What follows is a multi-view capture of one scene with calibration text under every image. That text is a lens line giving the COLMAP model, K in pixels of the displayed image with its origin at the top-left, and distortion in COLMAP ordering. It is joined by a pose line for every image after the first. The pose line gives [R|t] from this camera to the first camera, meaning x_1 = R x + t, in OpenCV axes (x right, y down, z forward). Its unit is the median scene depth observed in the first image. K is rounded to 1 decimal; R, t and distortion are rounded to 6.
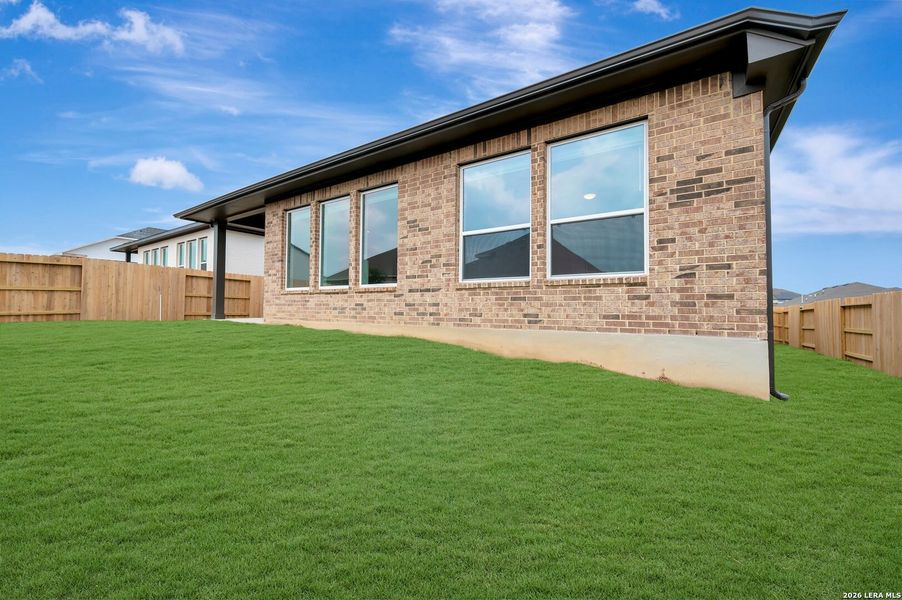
lens RADIAL K [[355.5, 0, 456.8], [0, 355.5, 298.2], [0, 0, 1]] dist [-0.000384, 0.000114]
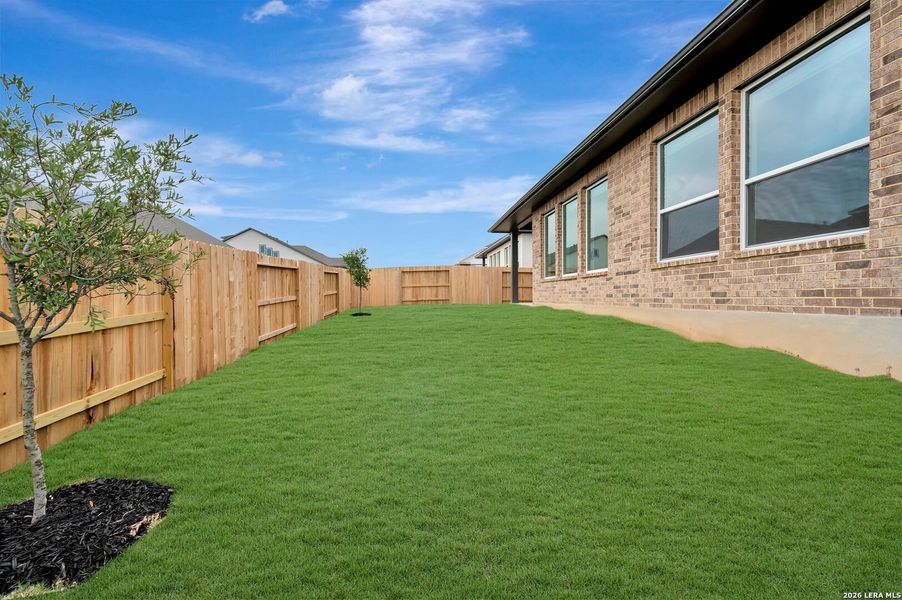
lens RADIAL K [[355.5, 0, 456.8], [0, 355.5, 298.2], [0, 0, 1]] dist [-0.000384, 0.000114]
pose [[0.645866, -0.007175, -0.763417, 0.410885], [0.030578, 0.999397, 0.016476, 0.021440], [0.762838, -0.033985, 0.645696, -0.061499]]
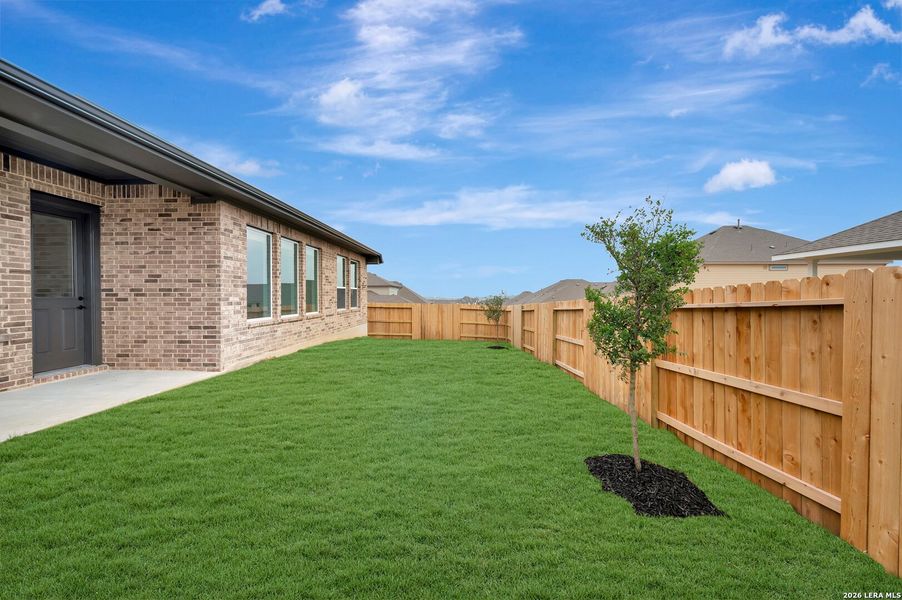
lens RADIAL K [[355.5, 0, 456.8], [0, 355.5, 298.2], [0, 0, 1]] dist [-0.000384, 0.000114]
pose [[-0.540139, -0.010212, 0.841514, -2.163986], [-0.022953, 0.999733, -0.002601, -0.131676], [-0.841263, -0.020720, -0.540229, 1.560858]]
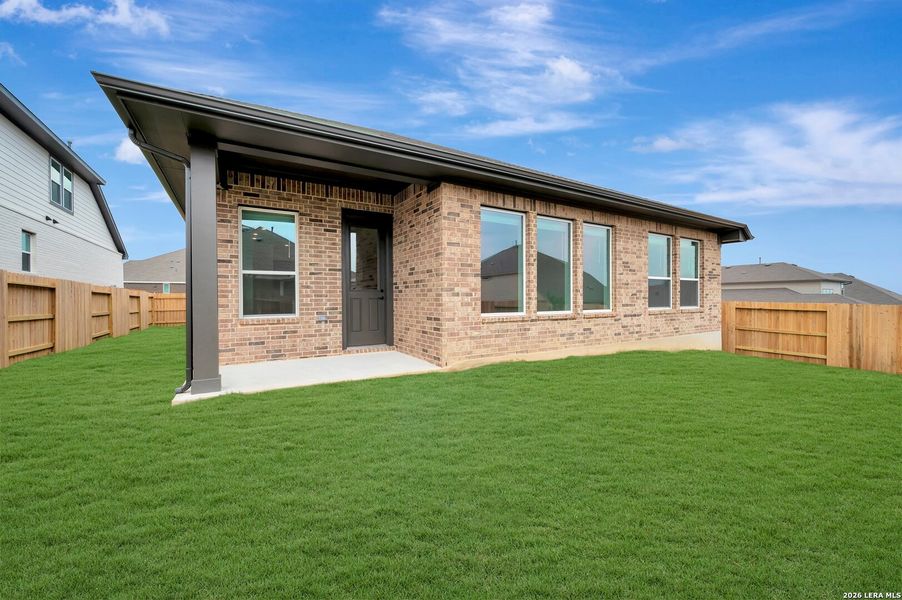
lens RADIAL K [[359.9, 0, 453.8], [0, 359.9, 301.9], [0, 0, 1]] dist [-0.000649, -0.000031]
pose [[0.424394, -0.016259, 0.905332, -1.765498], [-0.017347, 0.999509, 0.026082, -0.106262], [-0.905312, -0.026774, 0.423903, 1.119458]]
